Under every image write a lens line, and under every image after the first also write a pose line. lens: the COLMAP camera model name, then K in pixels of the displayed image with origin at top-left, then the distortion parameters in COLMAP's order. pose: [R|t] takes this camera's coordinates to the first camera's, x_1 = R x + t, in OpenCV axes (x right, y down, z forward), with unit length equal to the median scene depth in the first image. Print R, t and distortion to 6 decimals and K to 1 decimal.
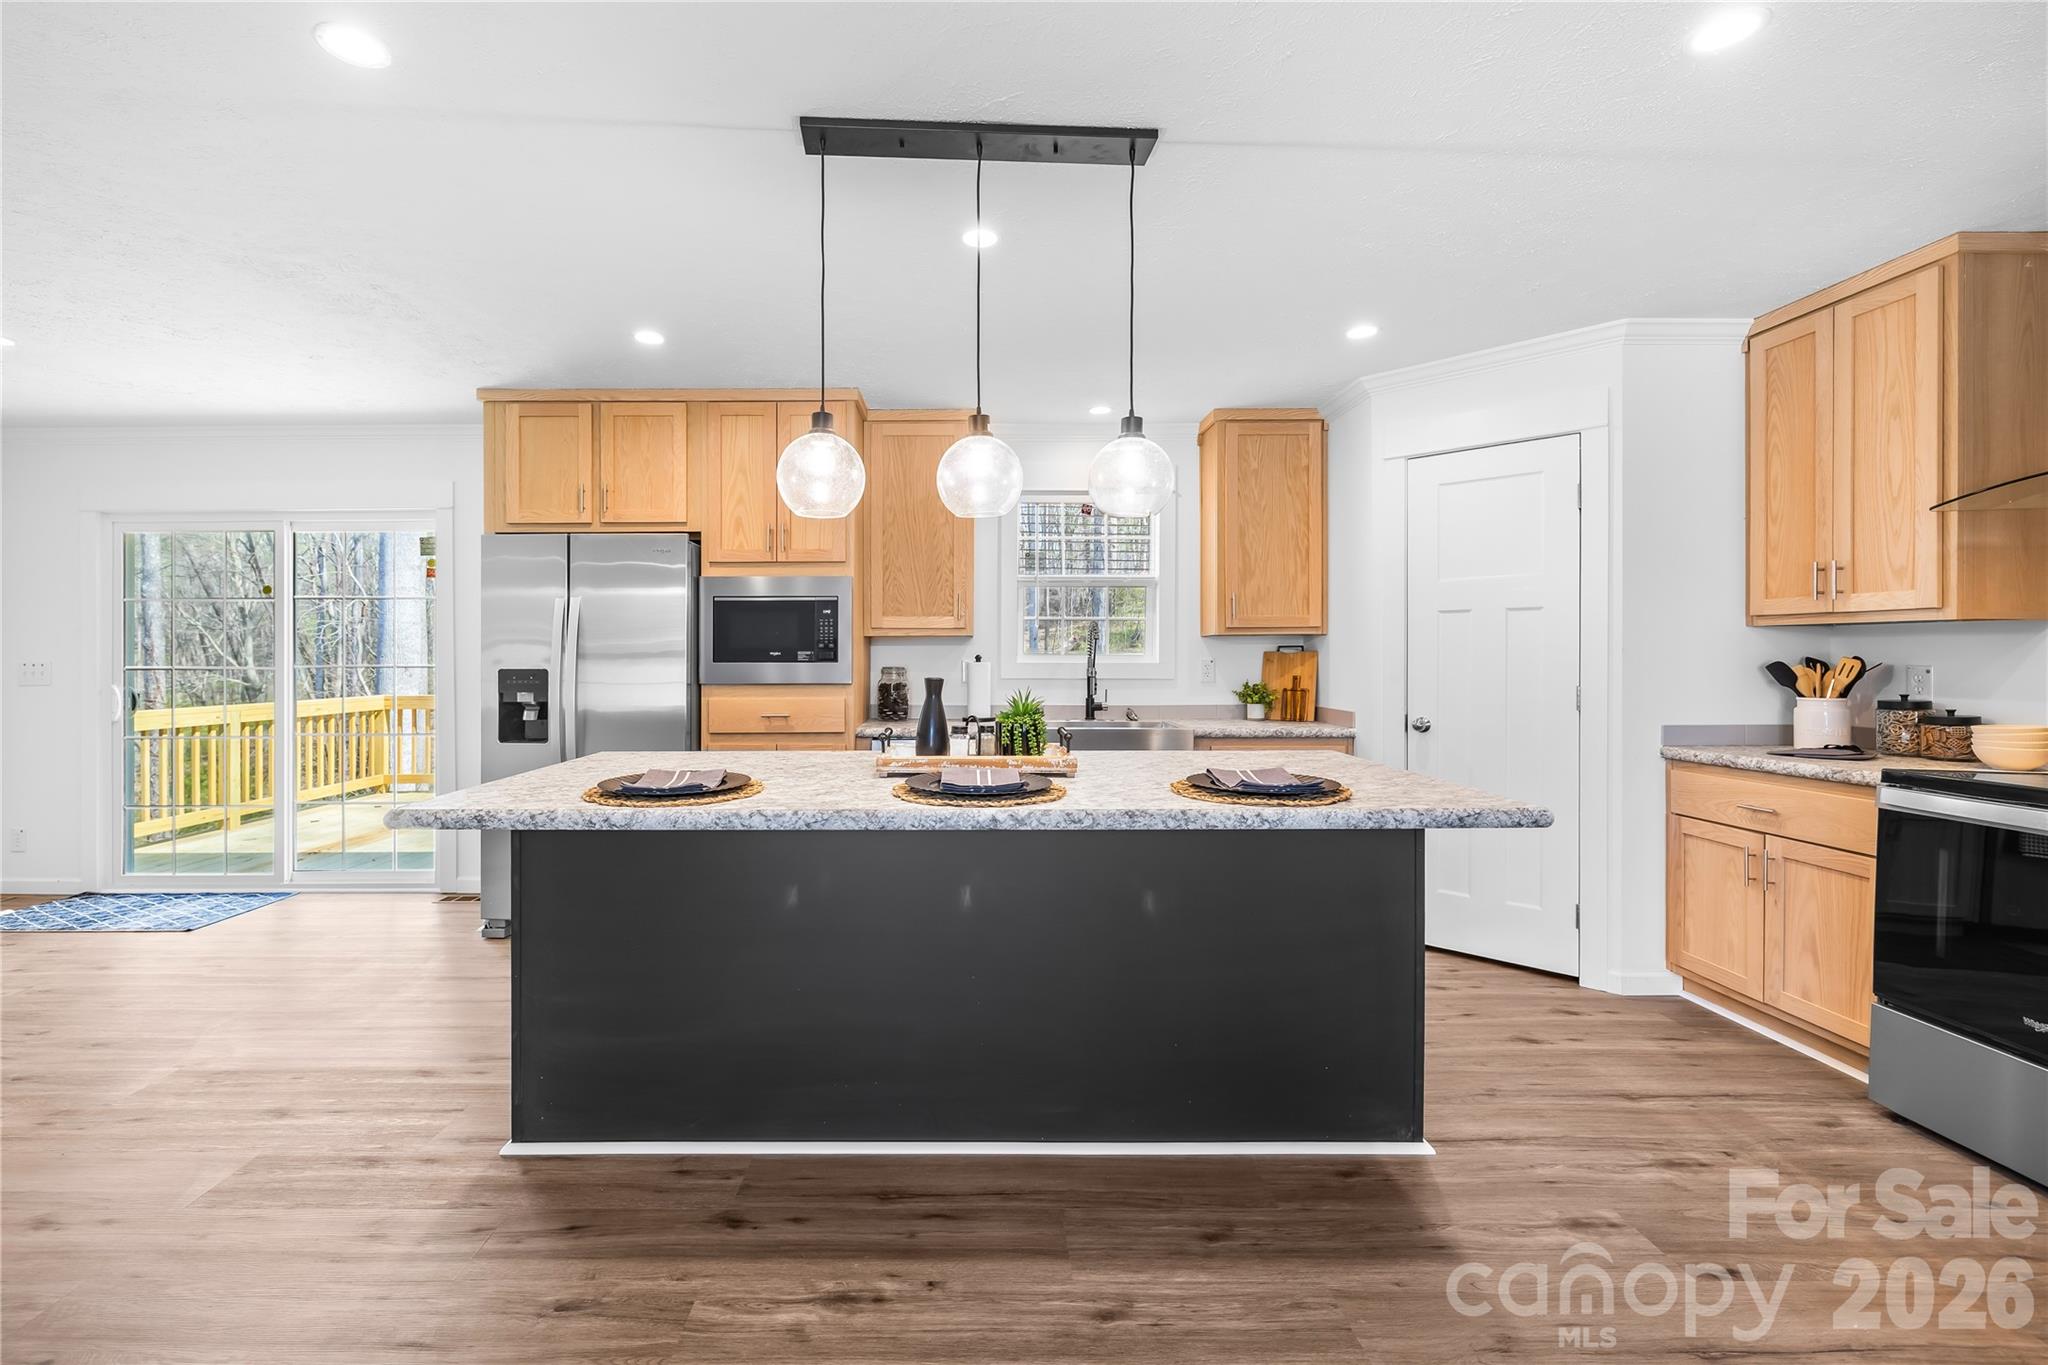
lens RADIAL K [[894.6, 0, 949.5], [0, 894.6, 653.1], [0, 0, 1]] dist [0.001413, -0.000072]
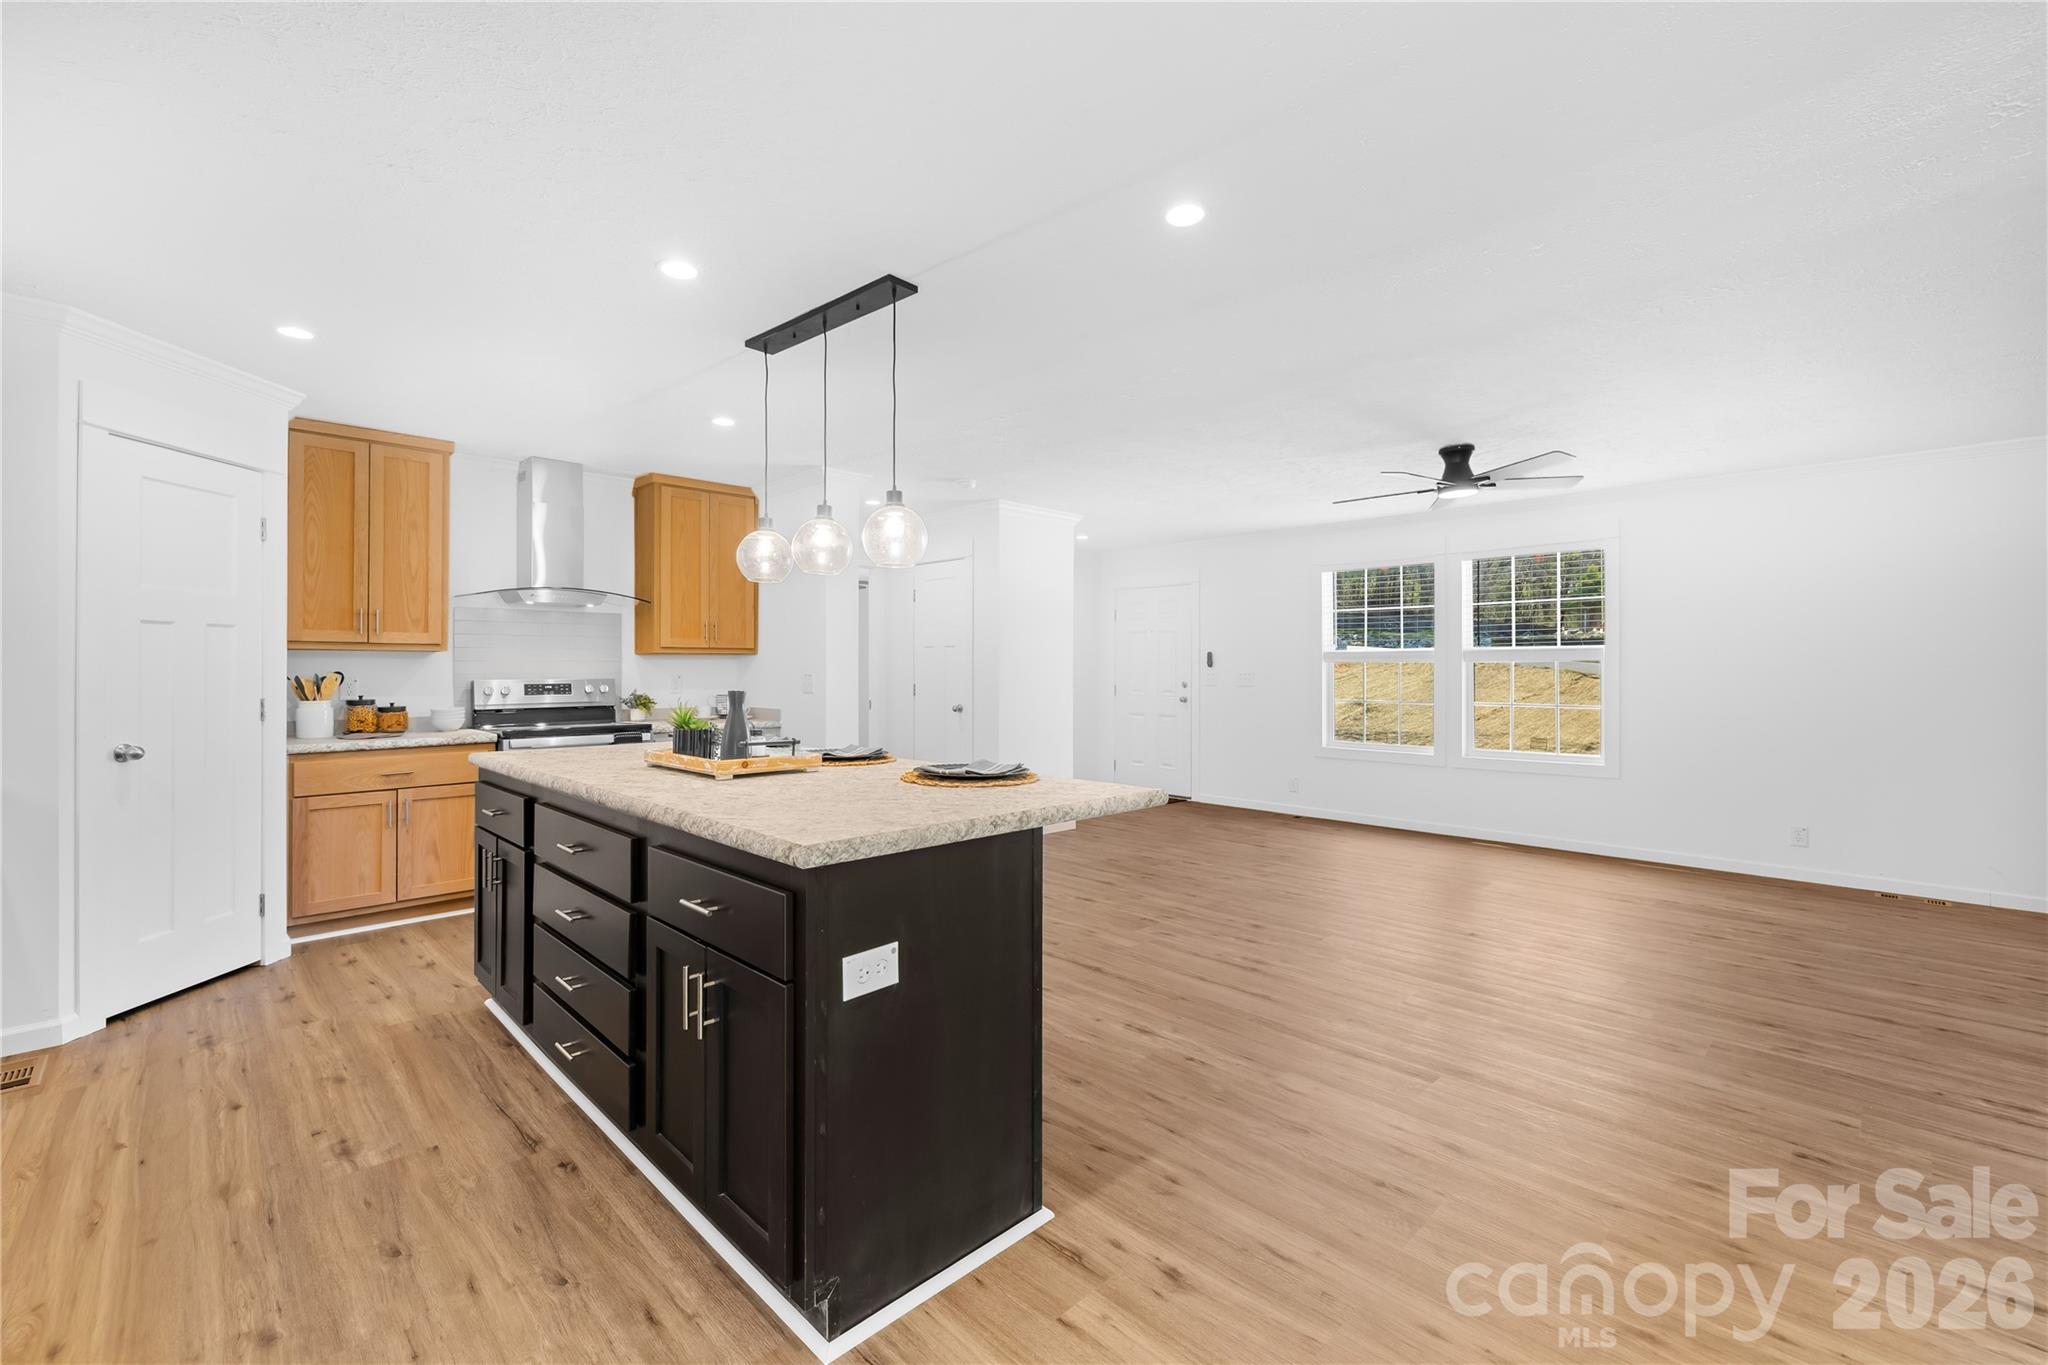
lens RADIAL K [[868.8, 0, 1026.1], [0, 868.8, 664.8], [0, 0, 1]] dist [0.002247, -0.002153]
pose [[-0.705082, 0.007757, 0.709083, -0.773090], [0.003784, 0.999967, -0.007176, 0.006441], [-0.709115, -0.002377, -0.705089, 1.137042]]
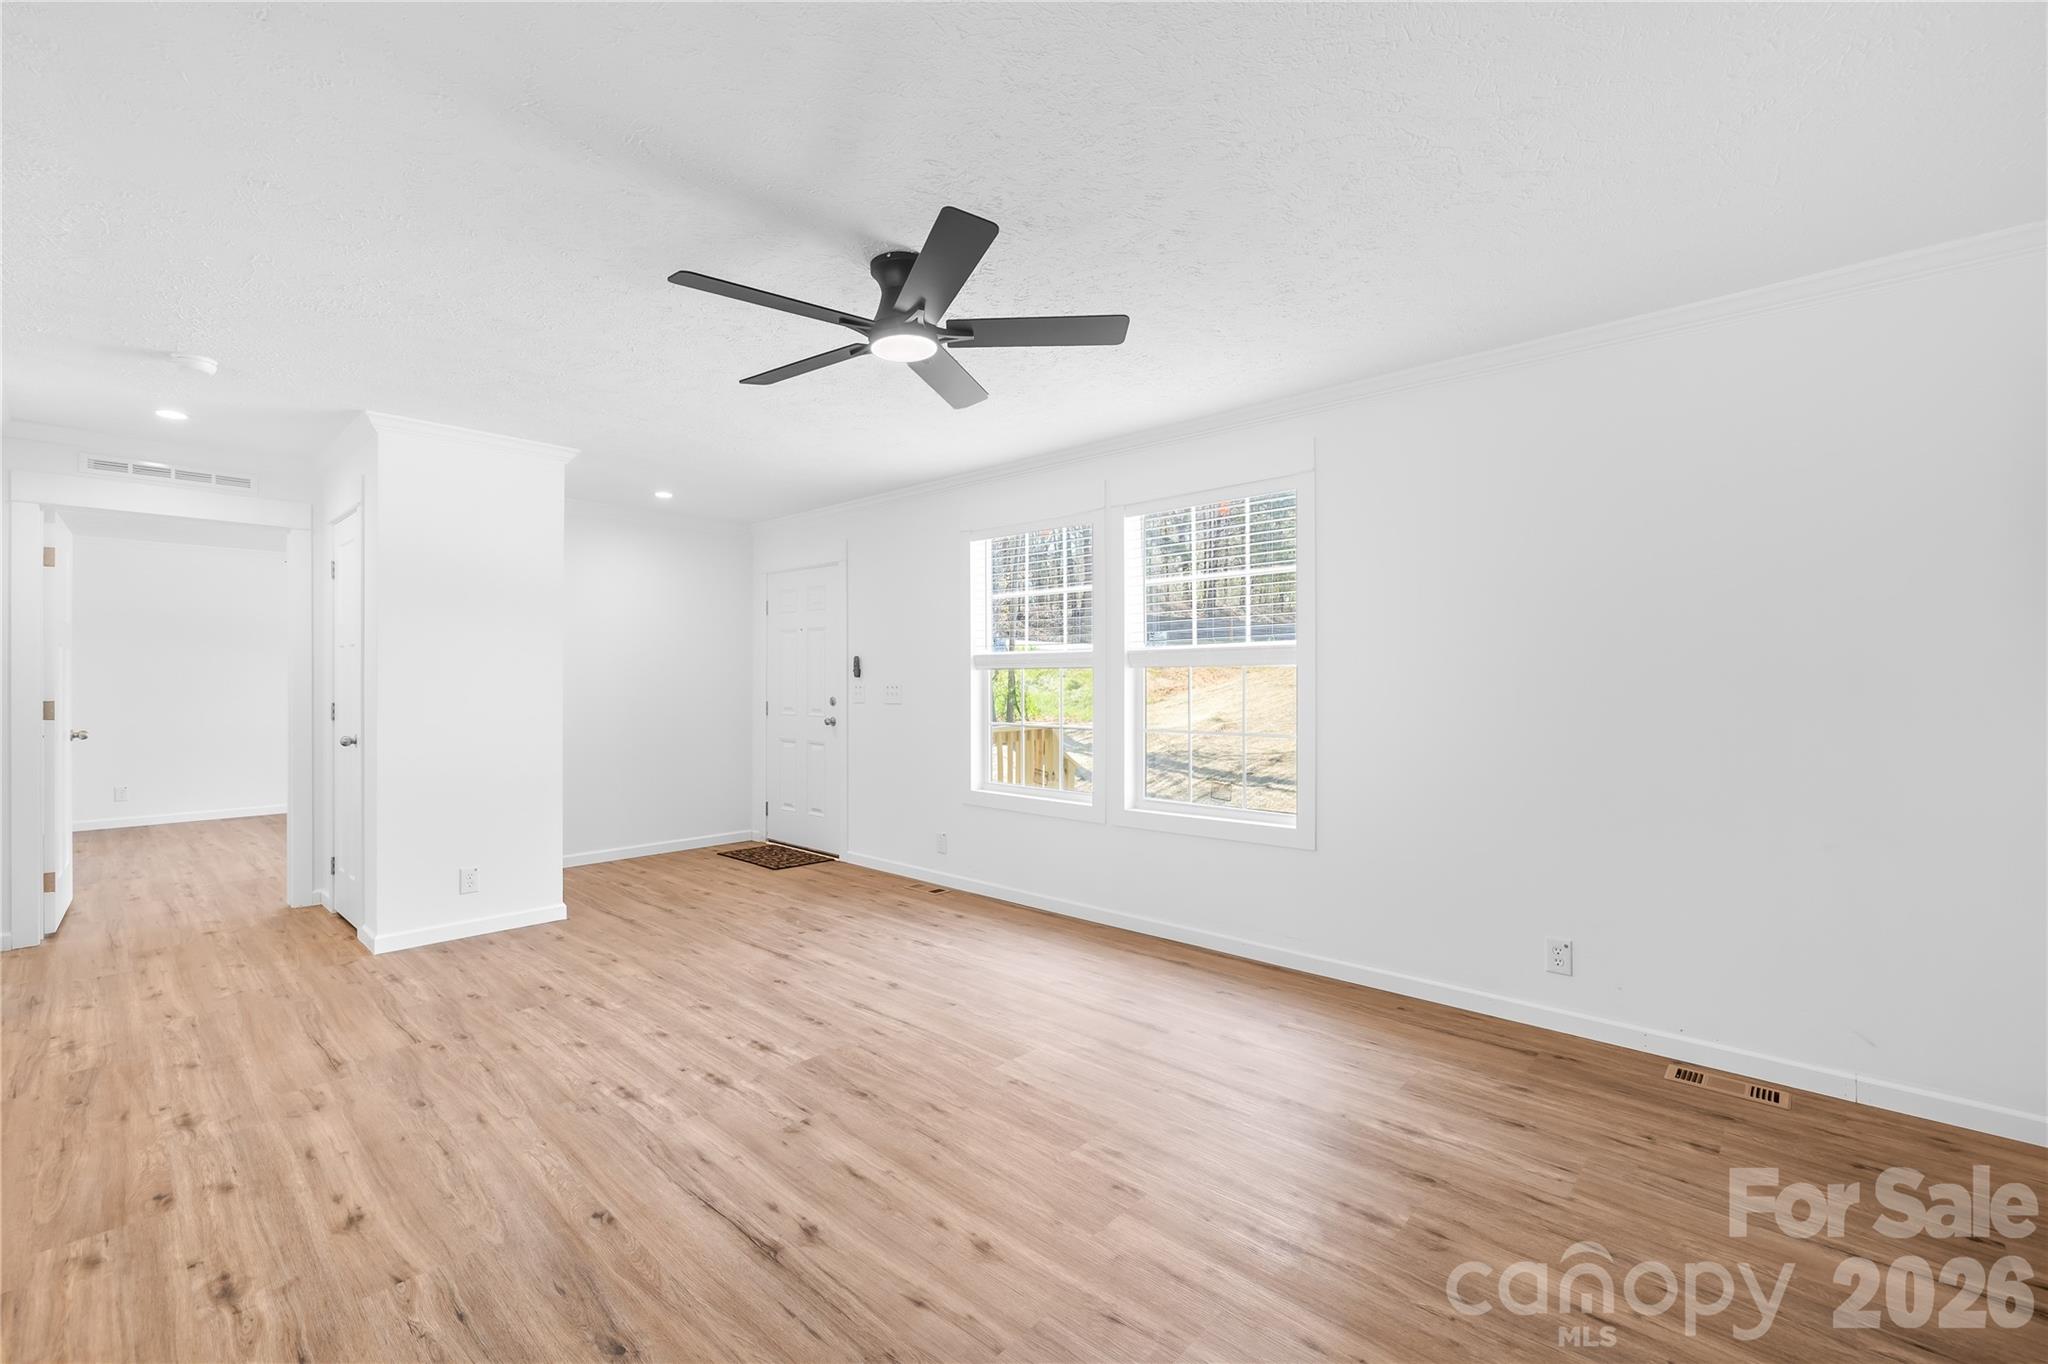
lens RADIAL K [[871.7, 0, 1026.2], [0, 871.7, 675.0], [0, 0, 1]] dist [0.001626, -0.001158]
pose [[-0.738230, 0.009229, 0.674486, -0.862437], [0.004272, 0.999950, -0.009008, 0.011953], [-0.674535, -0.003769, -0.738233, 0.111841]]
